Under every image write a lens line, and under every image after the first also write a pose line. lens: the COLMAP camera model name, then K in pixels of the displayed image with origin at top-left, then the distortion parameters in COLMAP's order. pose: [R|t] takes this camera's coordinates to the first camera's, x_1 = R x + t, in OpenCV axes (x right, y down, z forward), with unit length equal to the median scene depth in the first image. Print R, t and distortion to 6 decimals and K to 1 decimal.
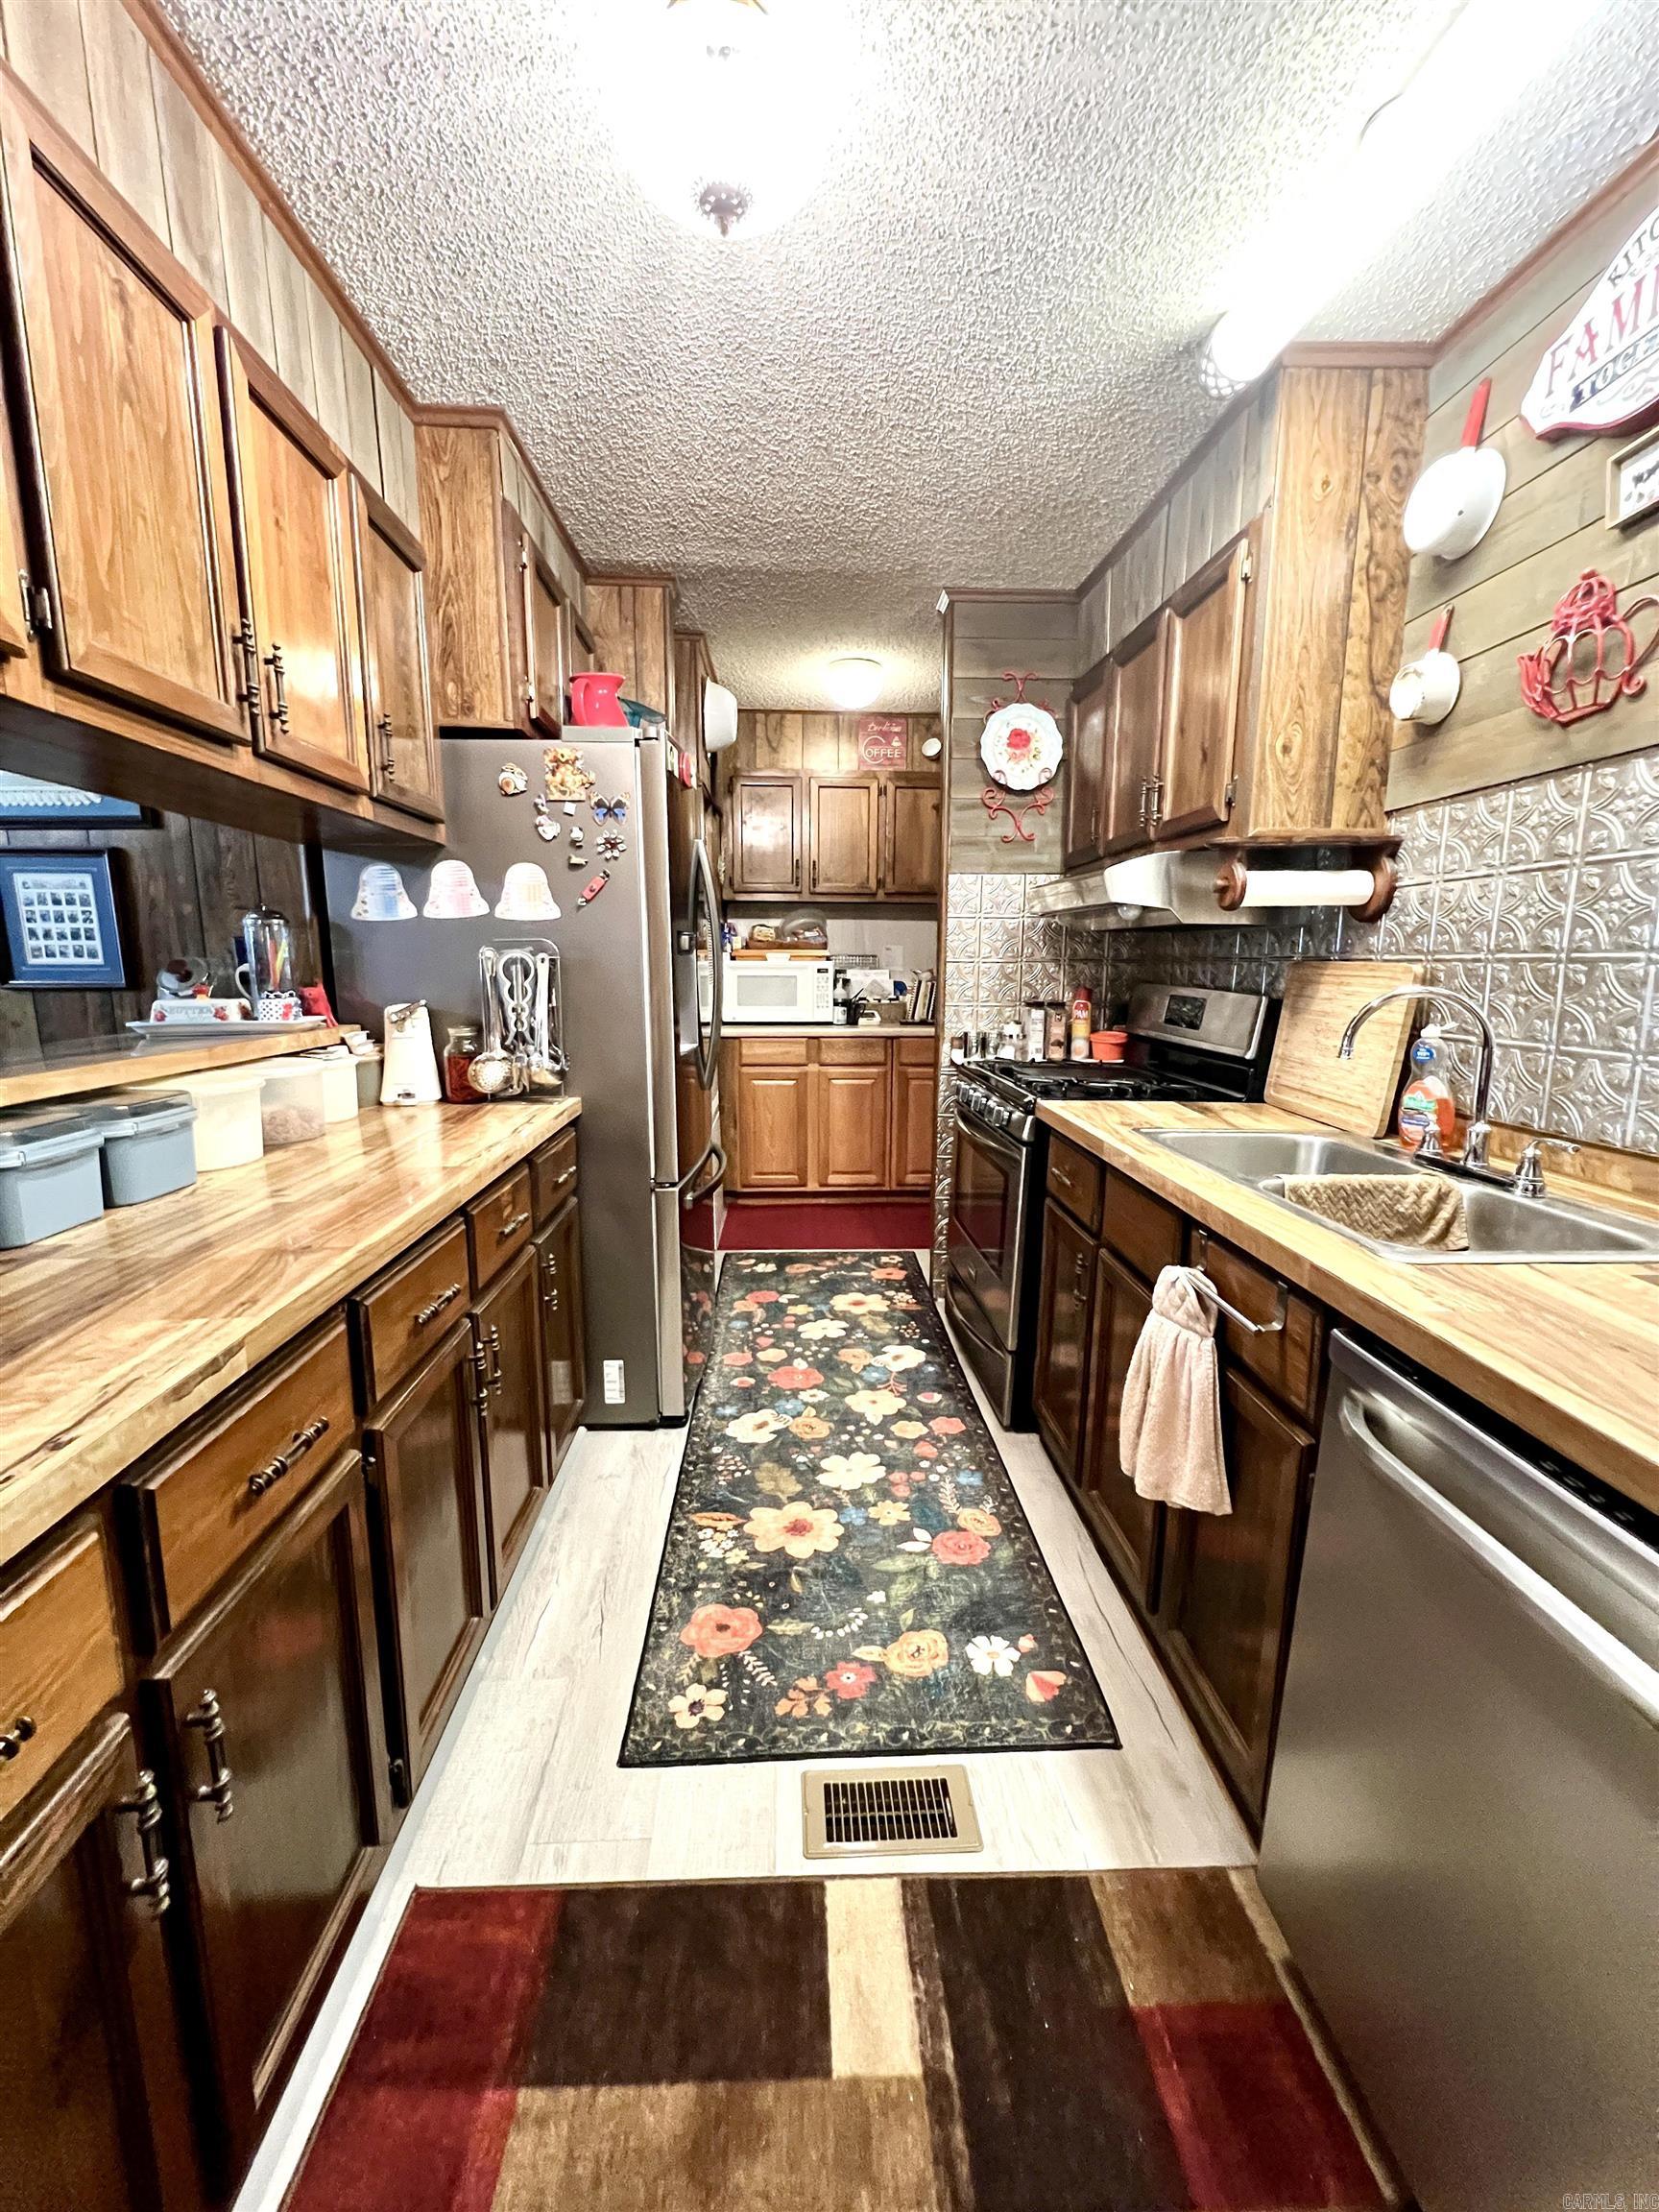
lens RADIAL K [[882.2, 0, 829.5], [0, 882.2, 1106.0], [0, 0, 1]] dist [-0.001024, 0.000553]
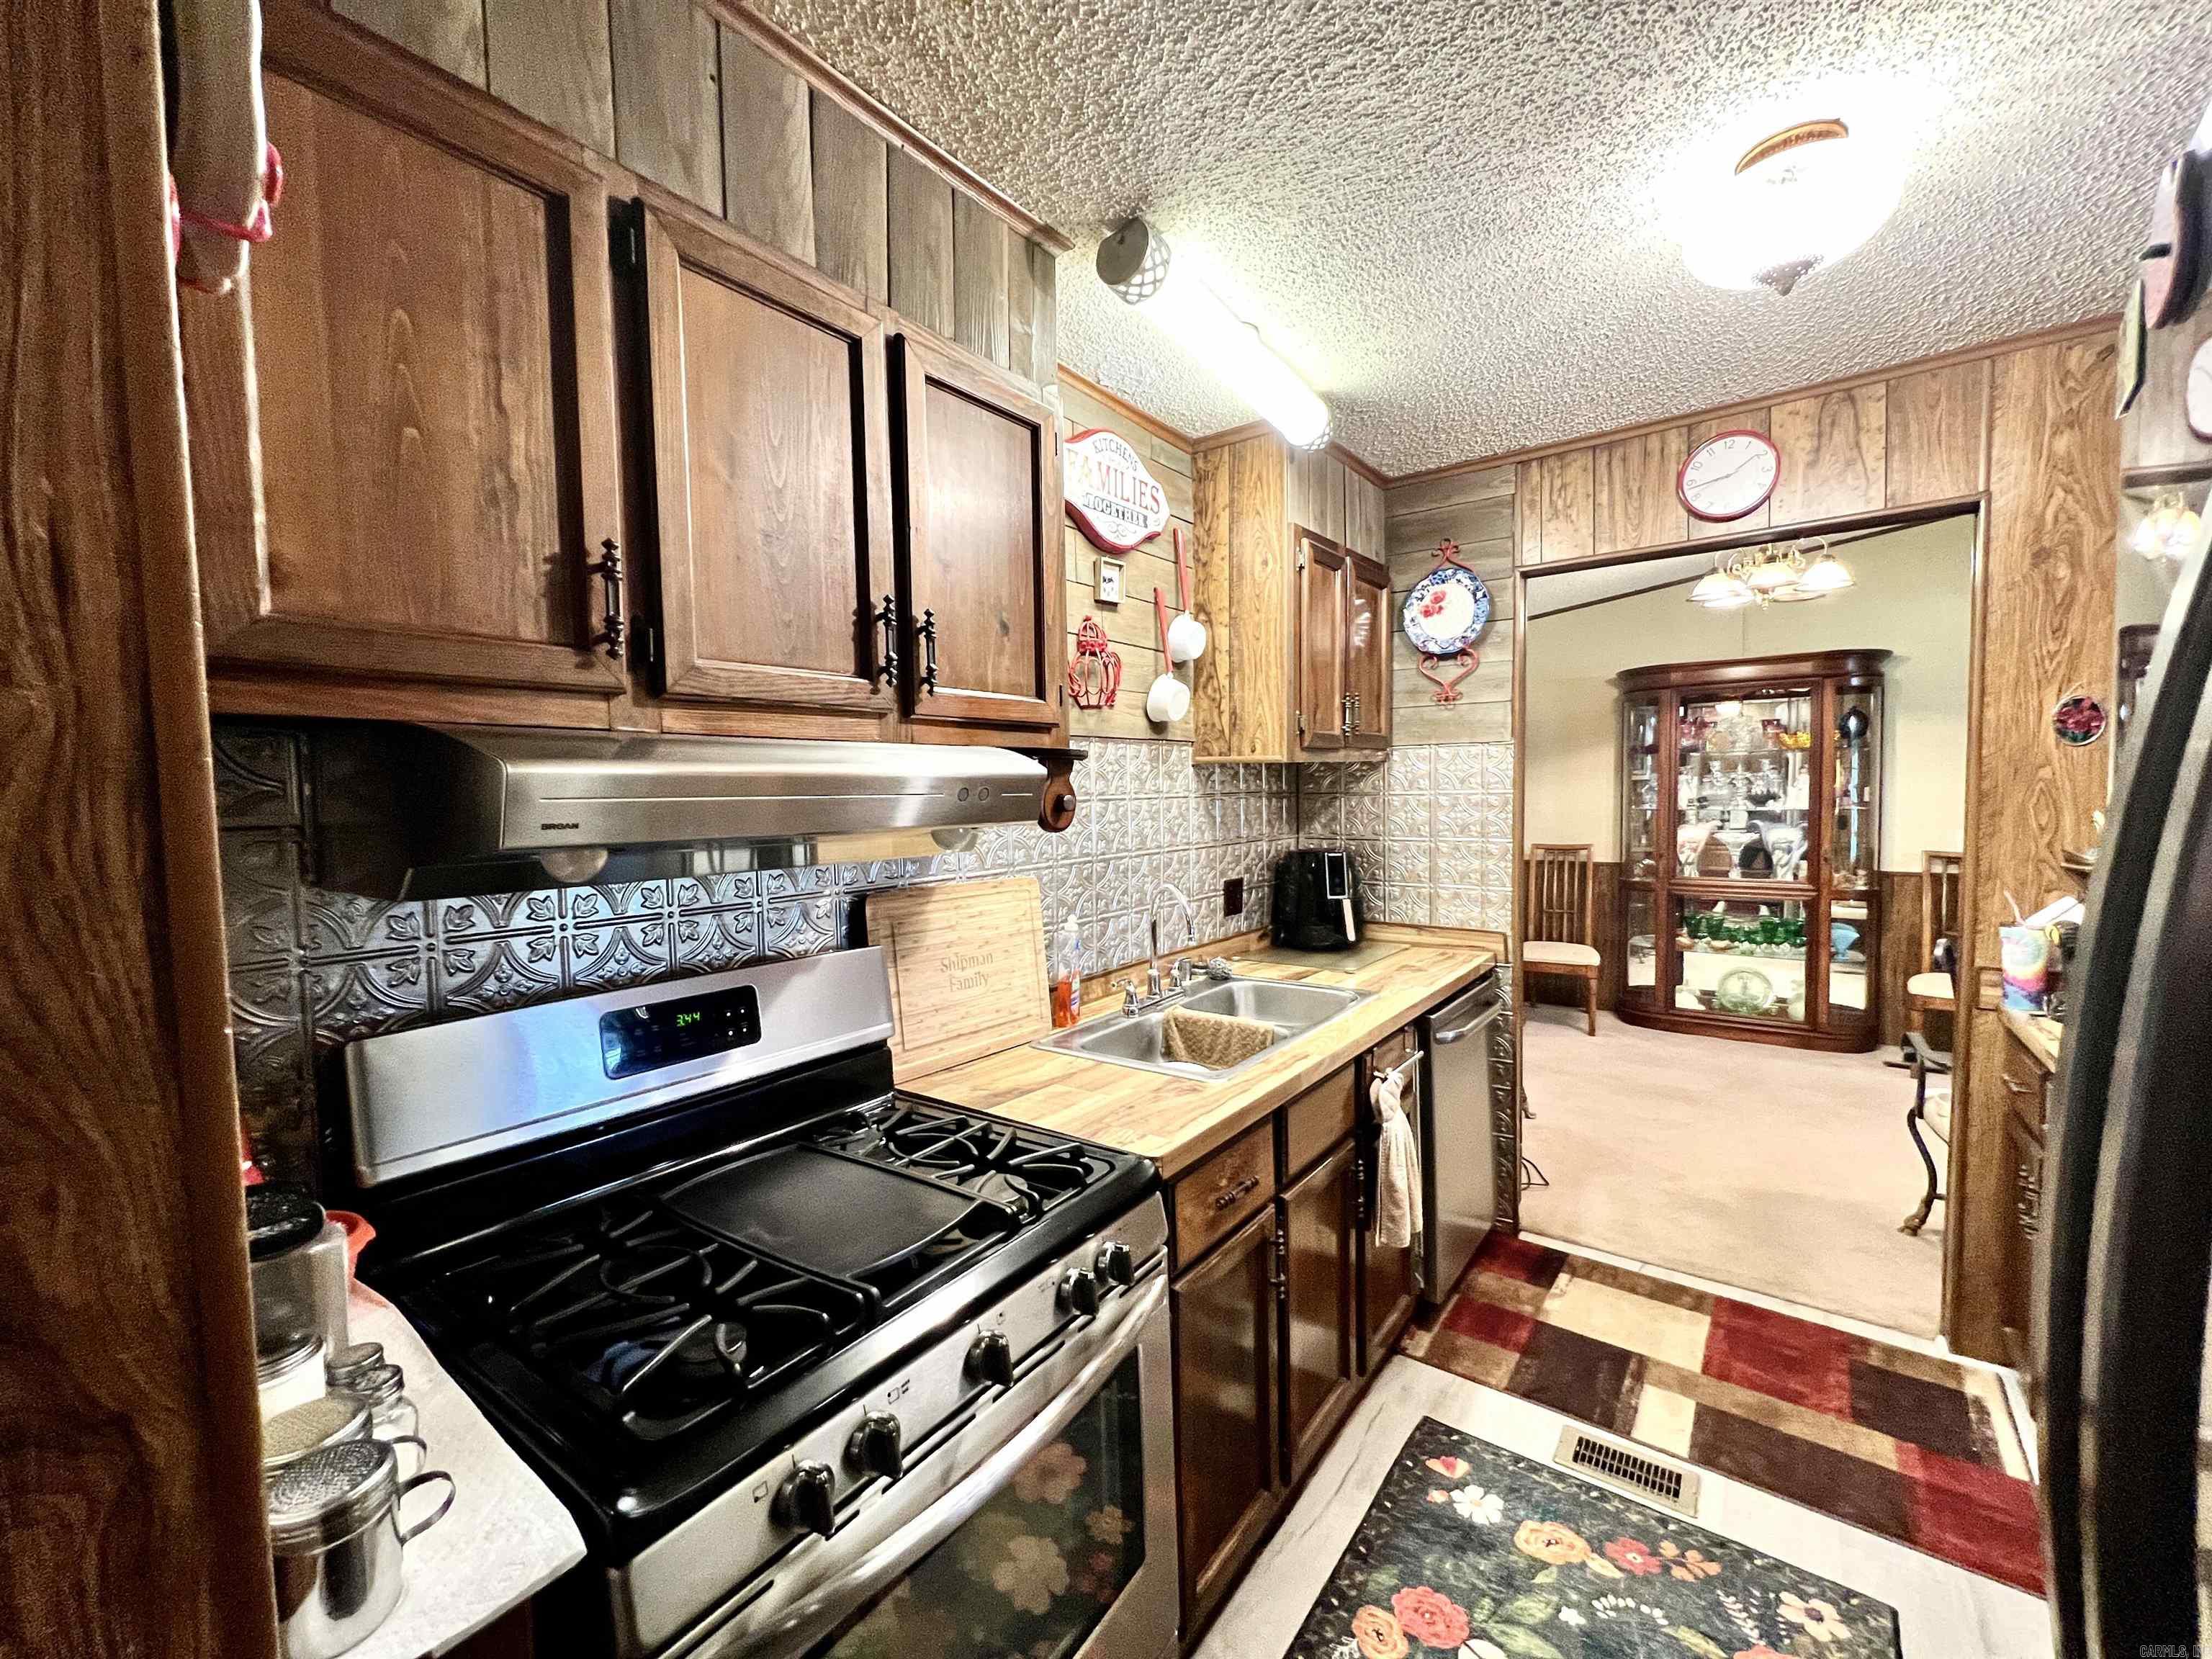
lens RADIAL K [[882.2, 0, 1111.1], [0, 882.2, 834.3], [0, 0, 1]] dist [-0.001024, 0.000553]
pose [[-0.763923, -0.024301, 0.644850, -0.130510], [0.122640, 0.975611, 0.182050, -0.377269], [-0.633547, 0.218157, -0.742311, 1.634516]]
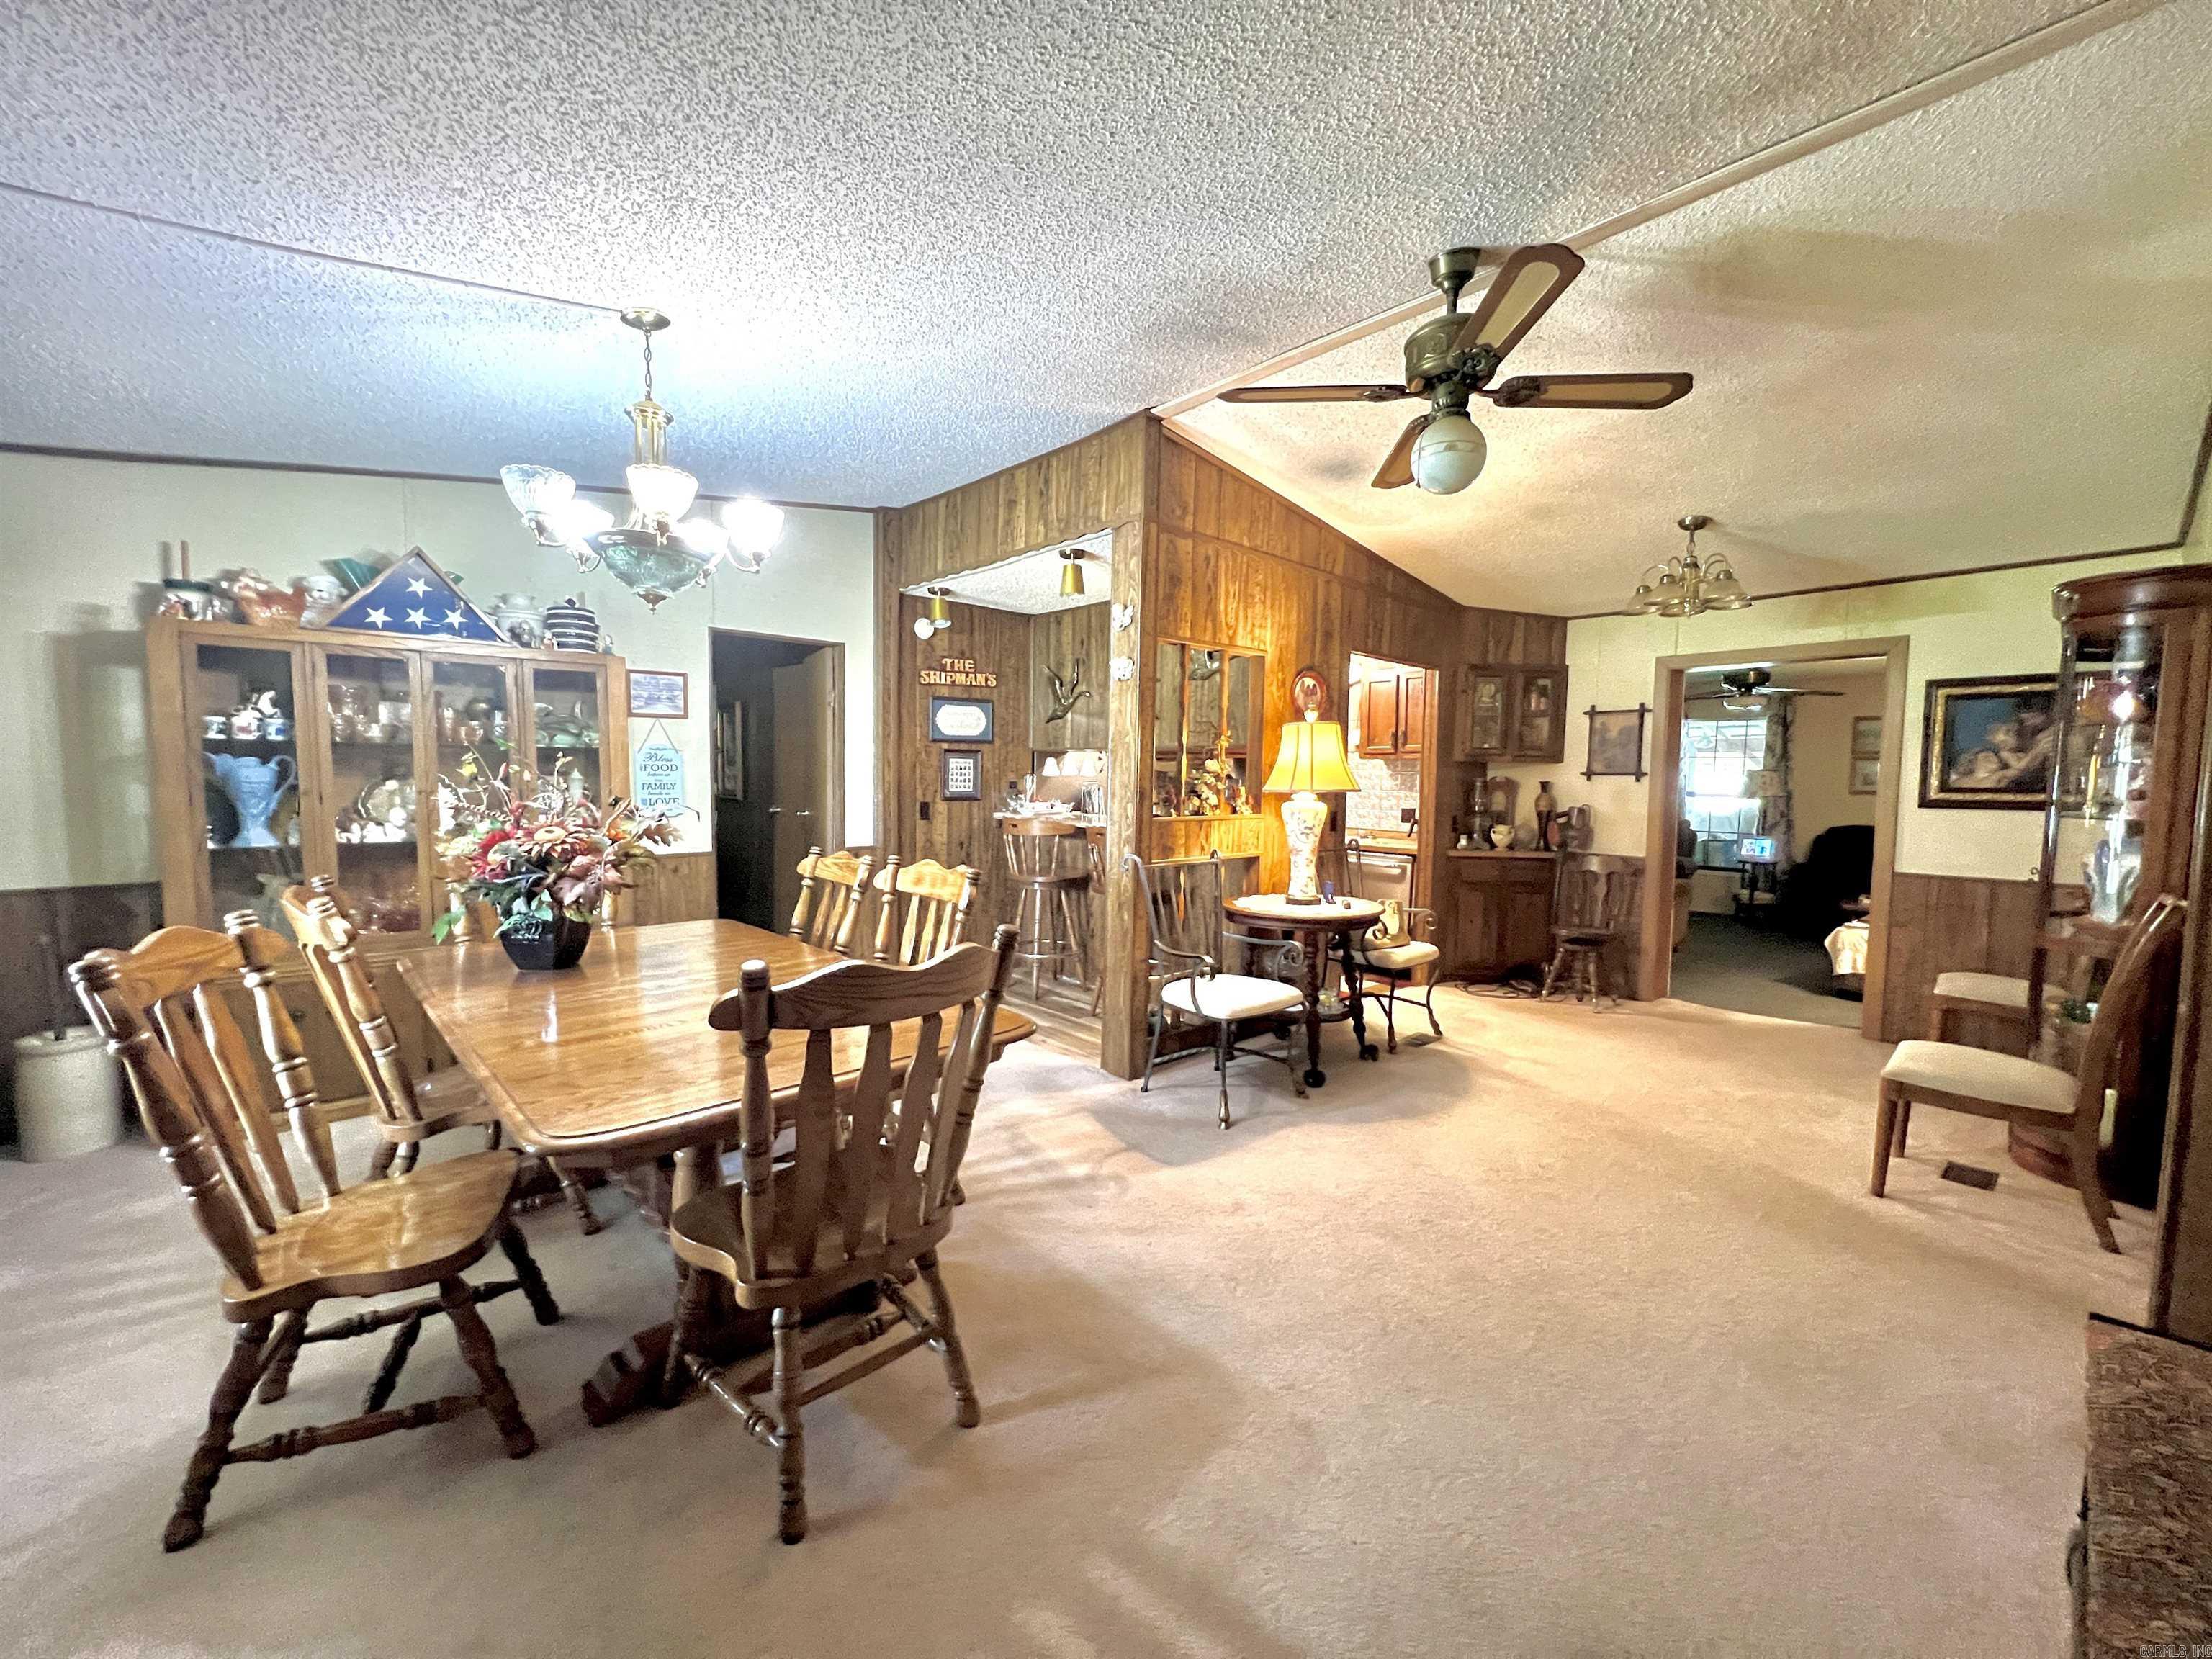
lens RADIAL K [[882.2, 0, 1111.1], [0, 882.2, 834.3], [0, 0, 1]] dist [-0.001024, 0.000553]
pose [[0.776143, -0.032426, 0.629722, -2.488888], [0.090561, 0.994056, -0.060431, 0.199514], [-0.624020, 0.103931, 0.774466, -1.558608]]
